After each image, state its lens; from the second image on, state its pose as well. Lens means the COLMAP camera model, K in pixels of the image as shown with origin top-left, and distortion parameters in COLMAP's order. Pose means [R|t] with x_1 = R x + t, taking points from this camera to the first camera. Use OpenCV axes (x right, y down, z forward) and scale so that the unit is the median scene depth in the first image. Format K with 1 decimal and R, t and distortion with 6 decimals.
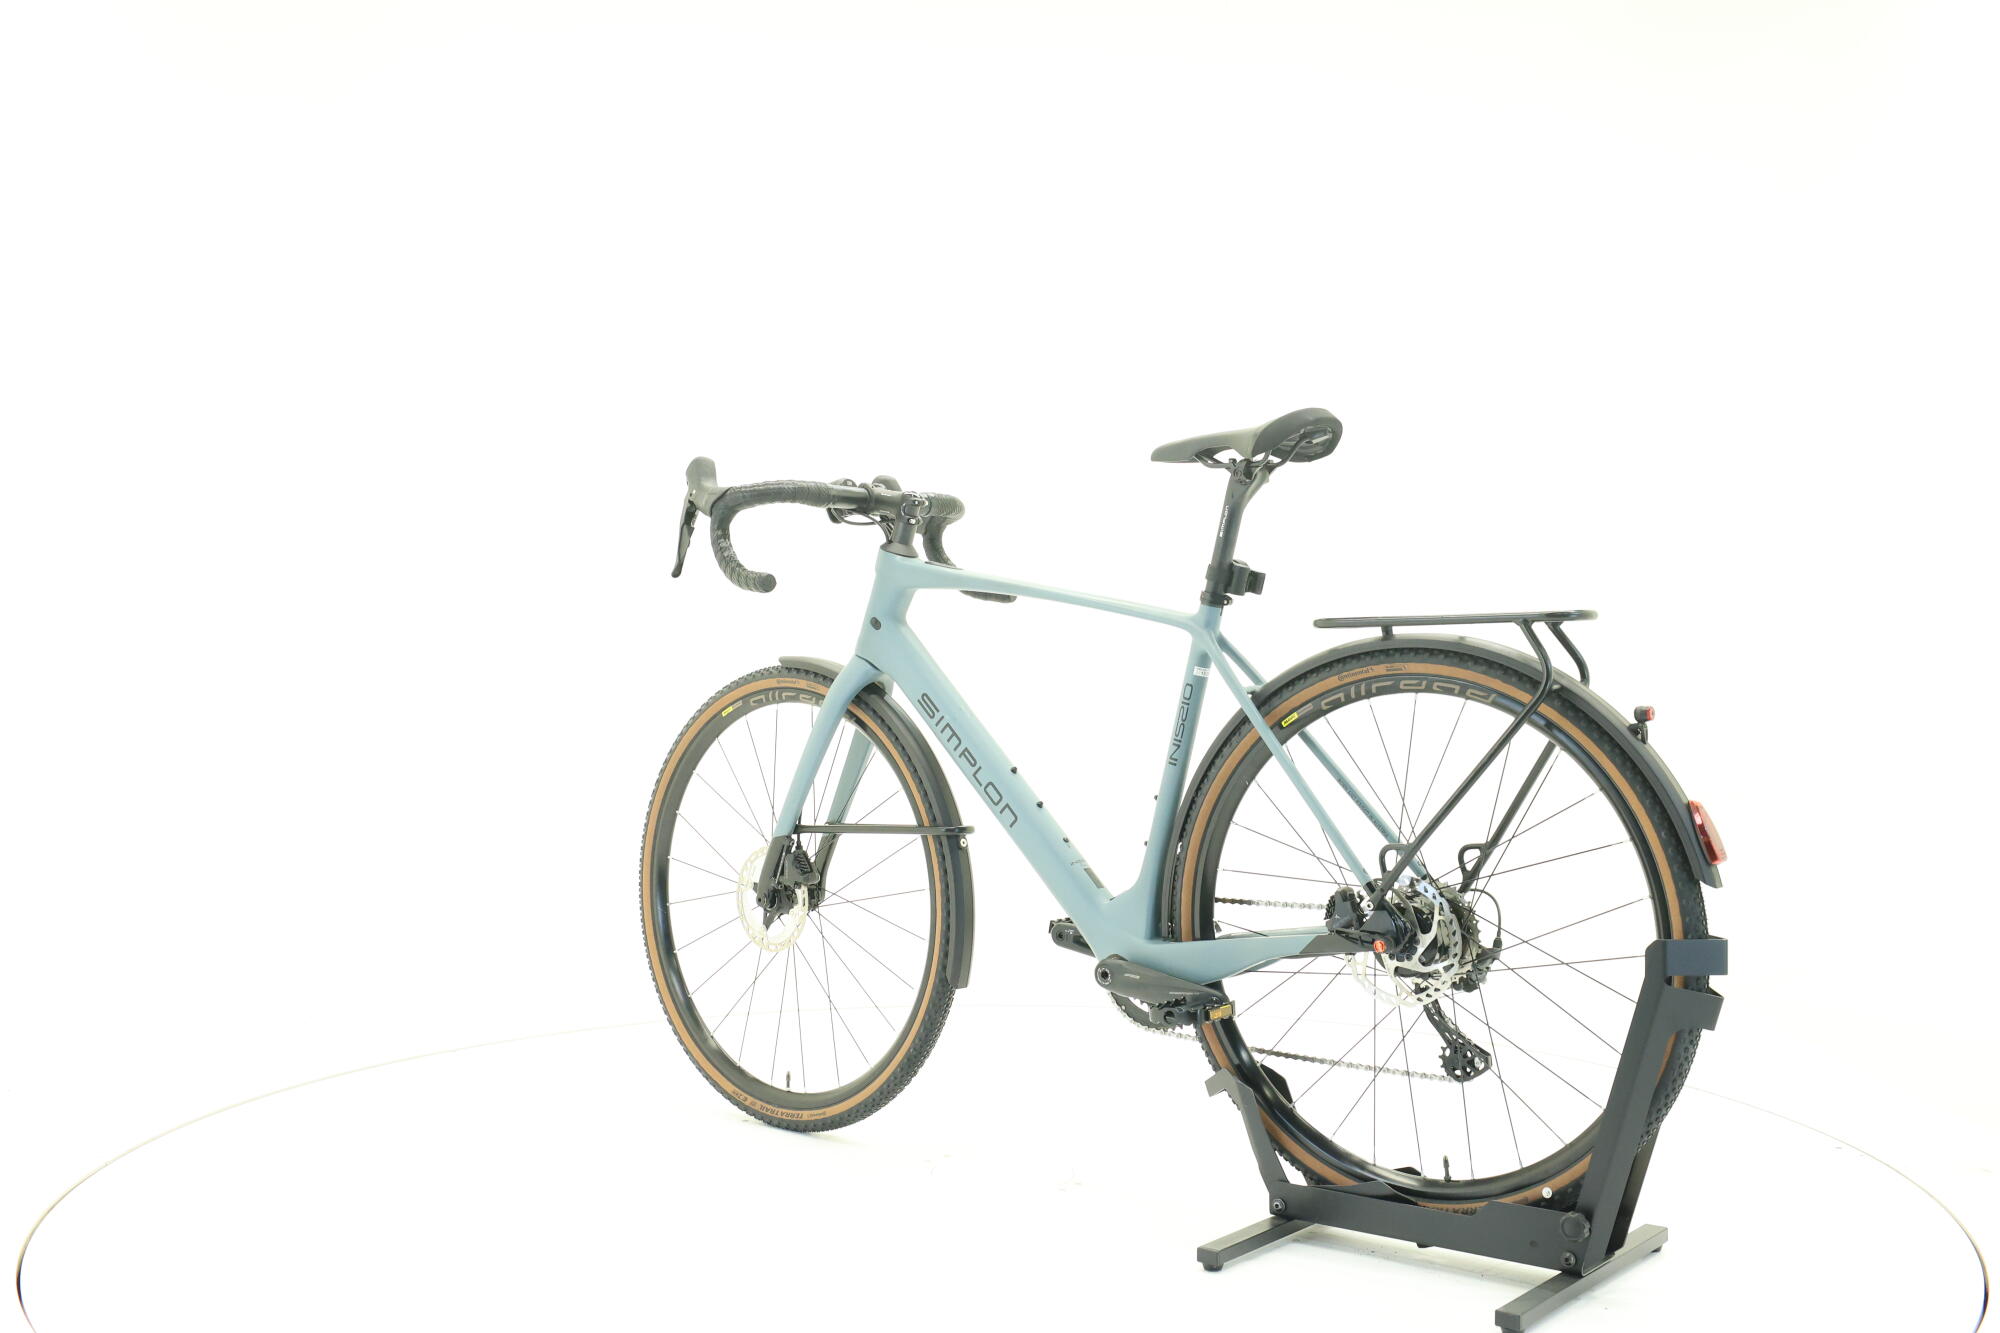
lens RADIAL K [[2133.8, 0, 1000.0], [0, 2133.8, 666.5], [0, 0, 1]] dist [-0.012084, 0.000284]
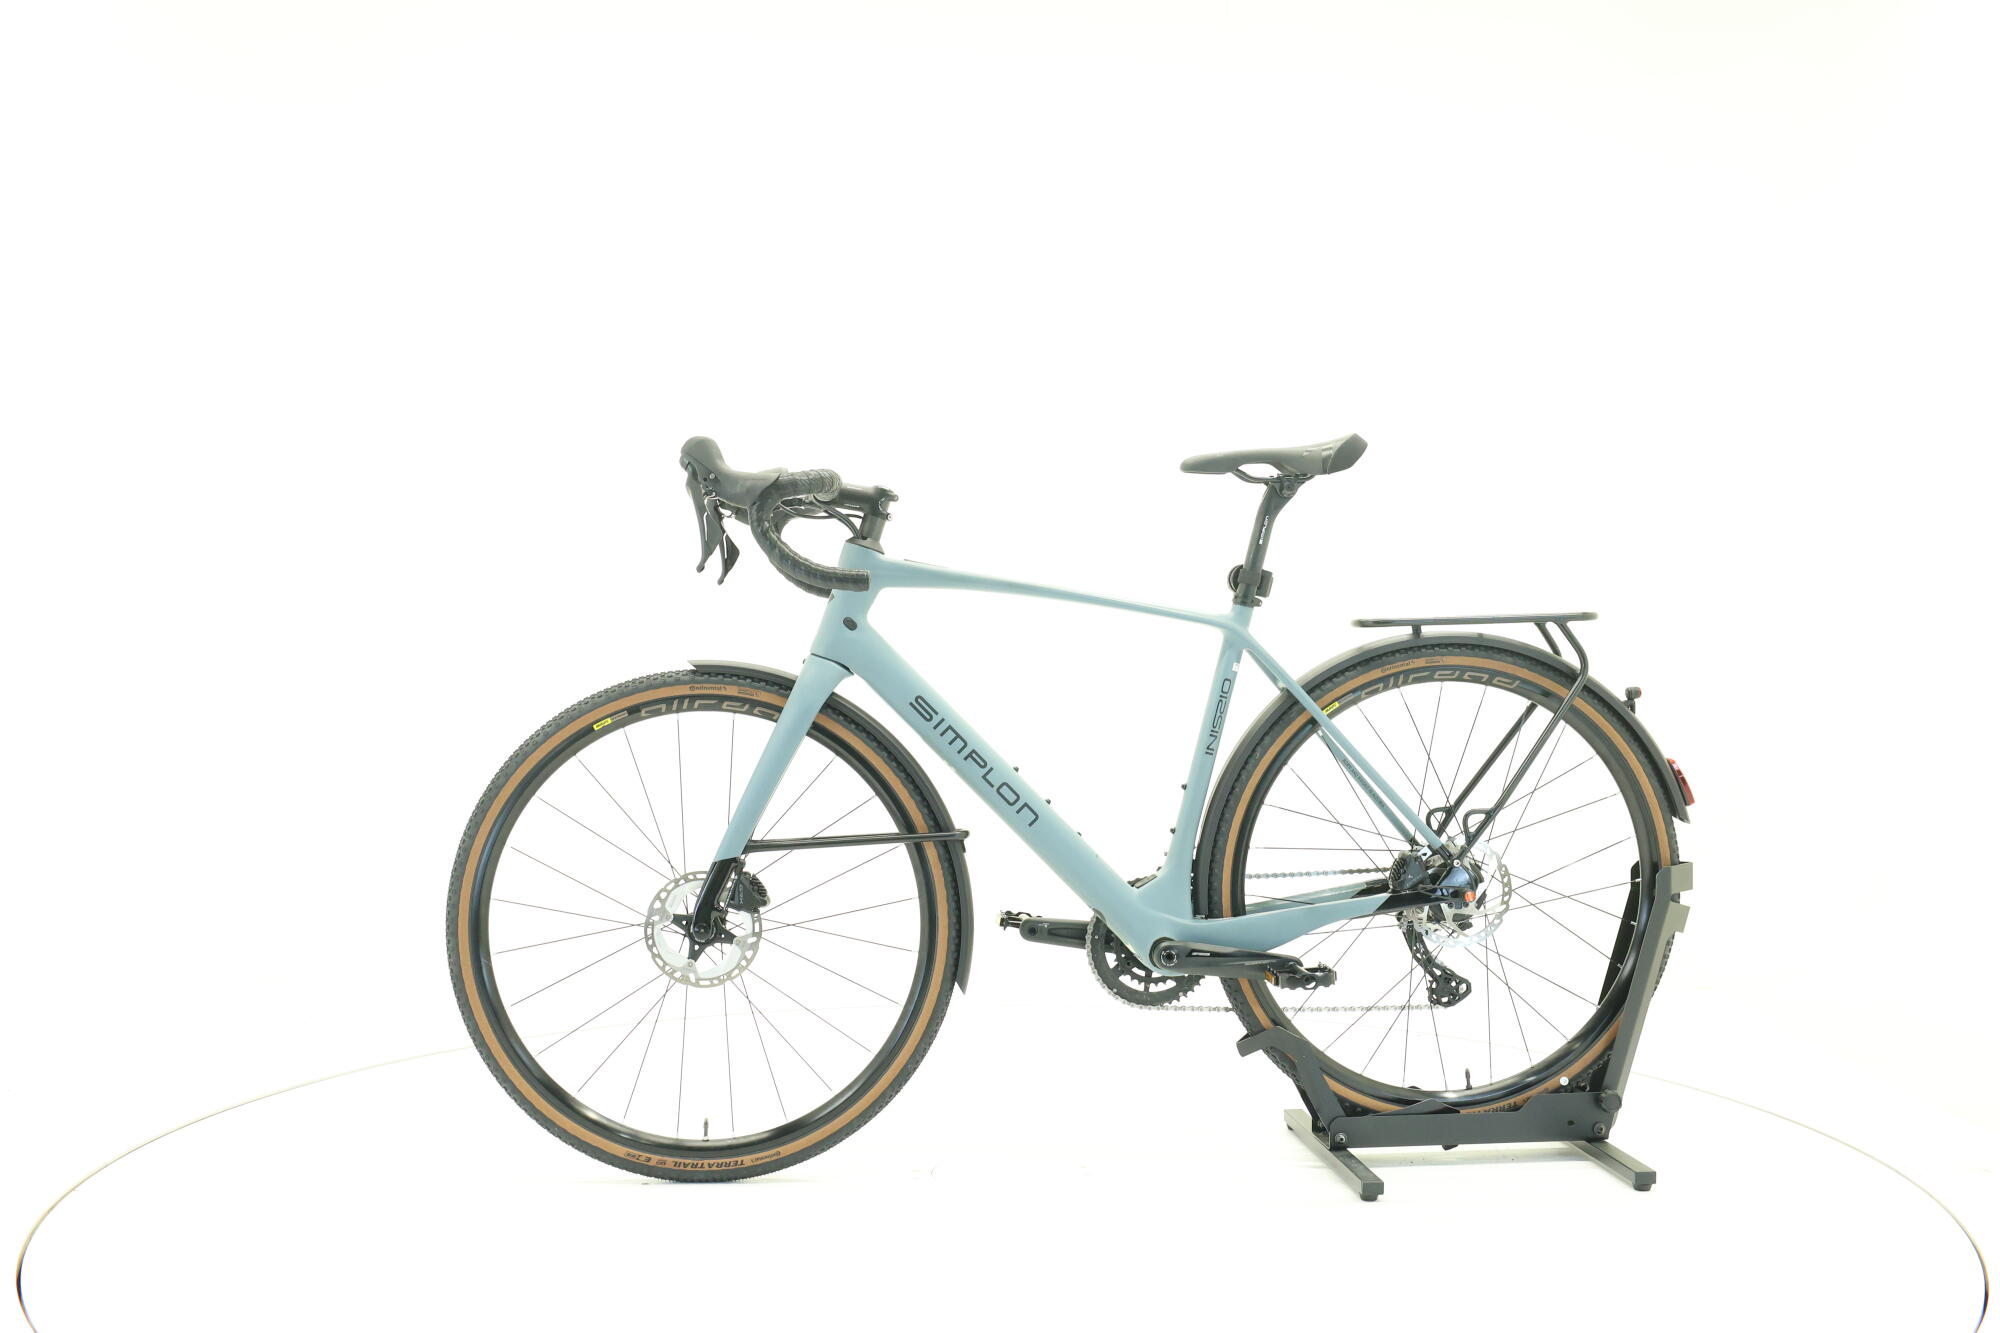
lens RADIAL K [[2133.8, 0, 1000.0], [0, 2133.8, 666.5], [0, 0, 1]] dist [-0.012084, 0.000284]
pose [[0.705330, -0.013647, 0.708748, -0.799140], [0.016037, 0.999866, 0.003293, -0.003987], [-0.708698, 0.009044, 0.705454, 0.331557]]
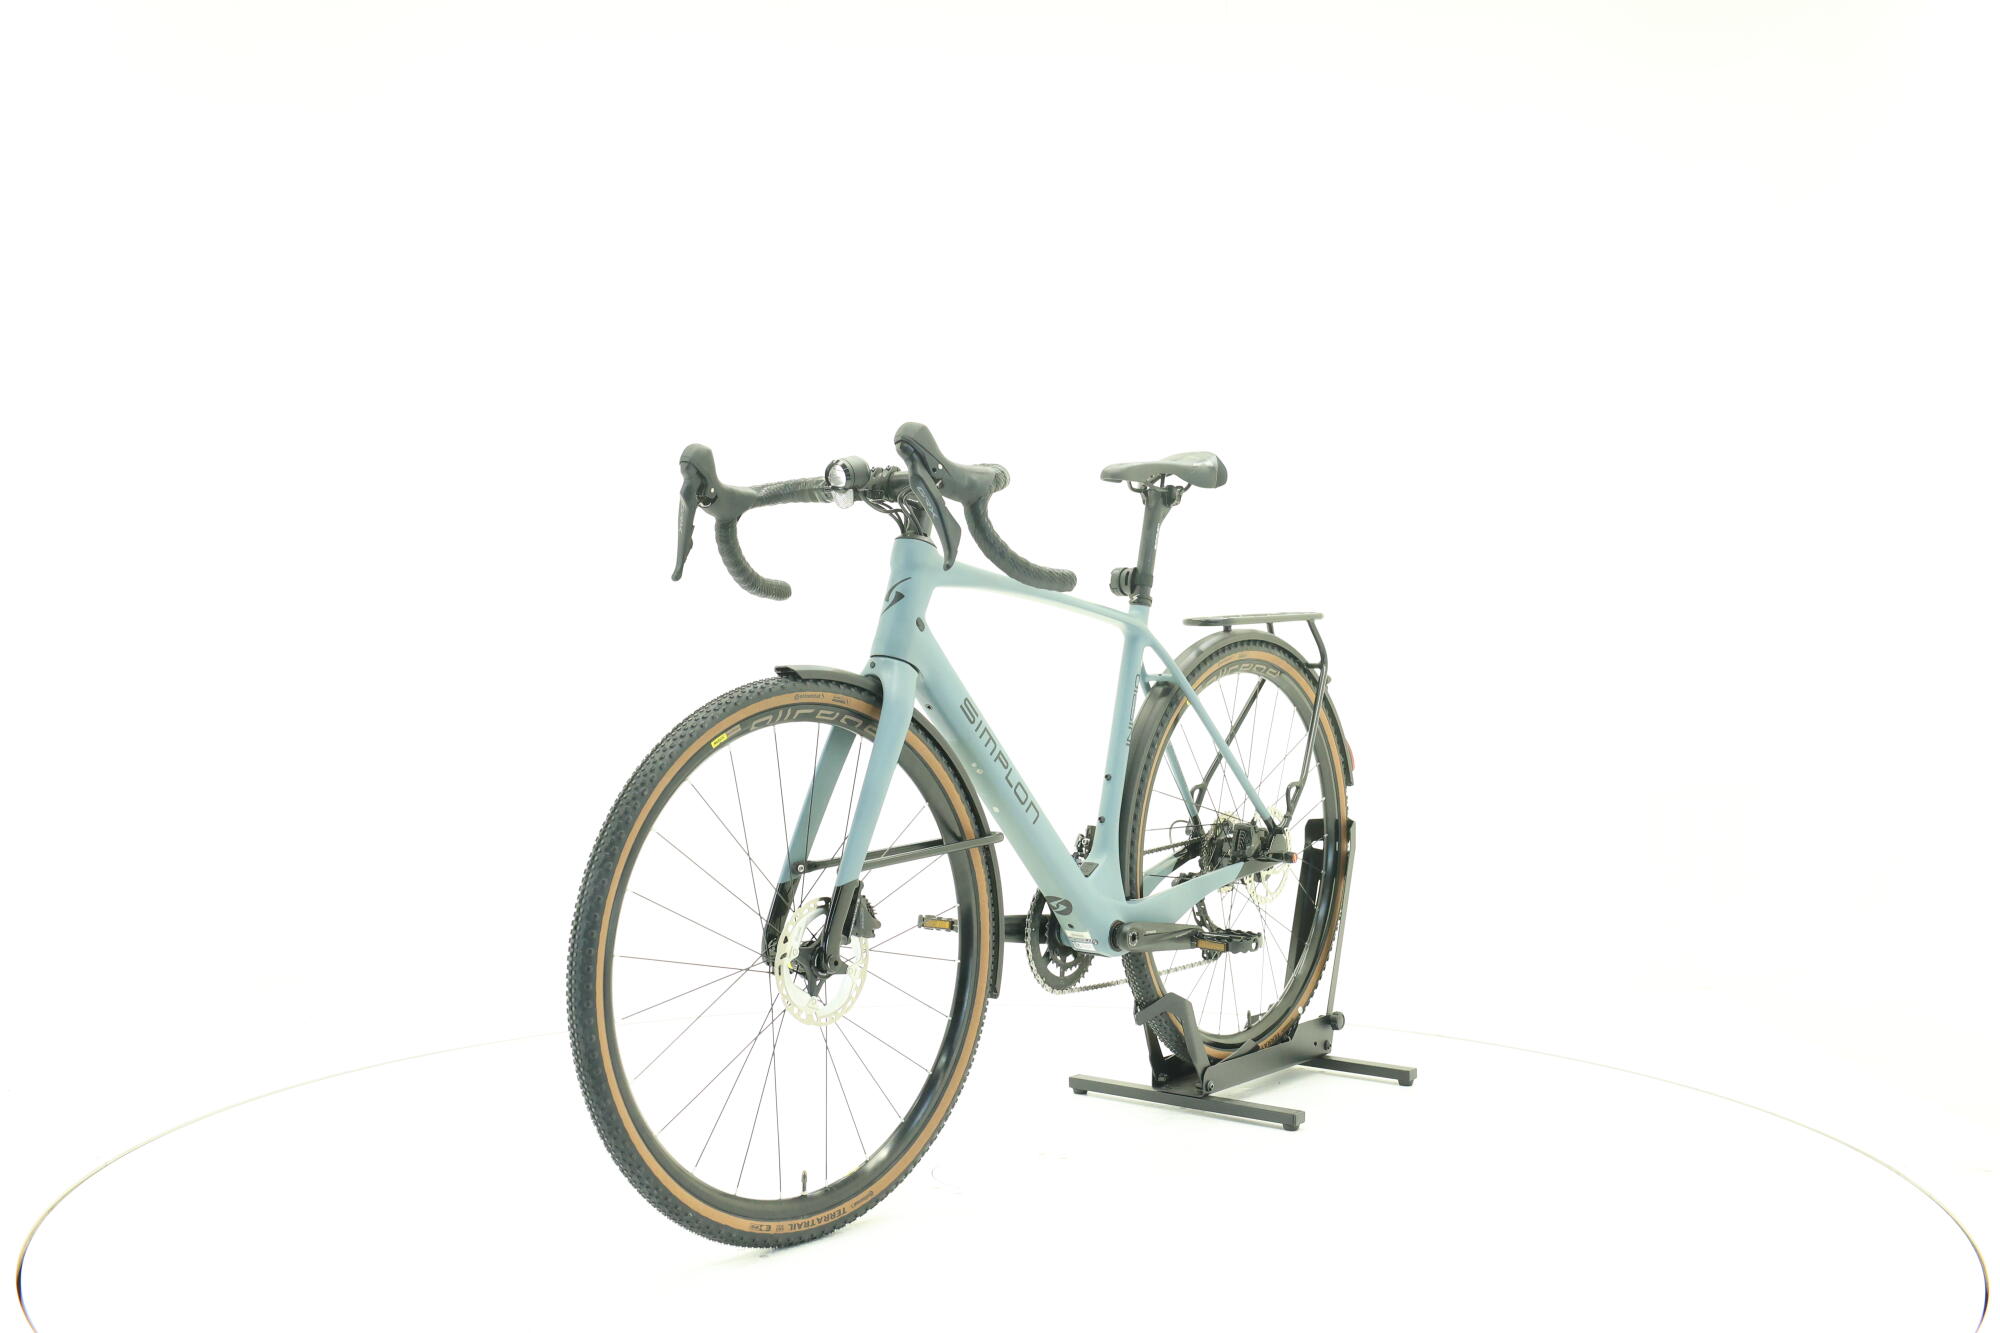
lens RADIAL K [[2133.8, 0, 1000.0], [0, 2133.8, 666.5], [0, 0, 1]] dist [-0.012084, 0.000284]
pose [[-0.019259, -0.029036, 0.999393, -1.123742], [0.015301, 0.999453, 0.029332, -0.033283], [-0.999697, 0.015857, -0.018805, 1.150031]]
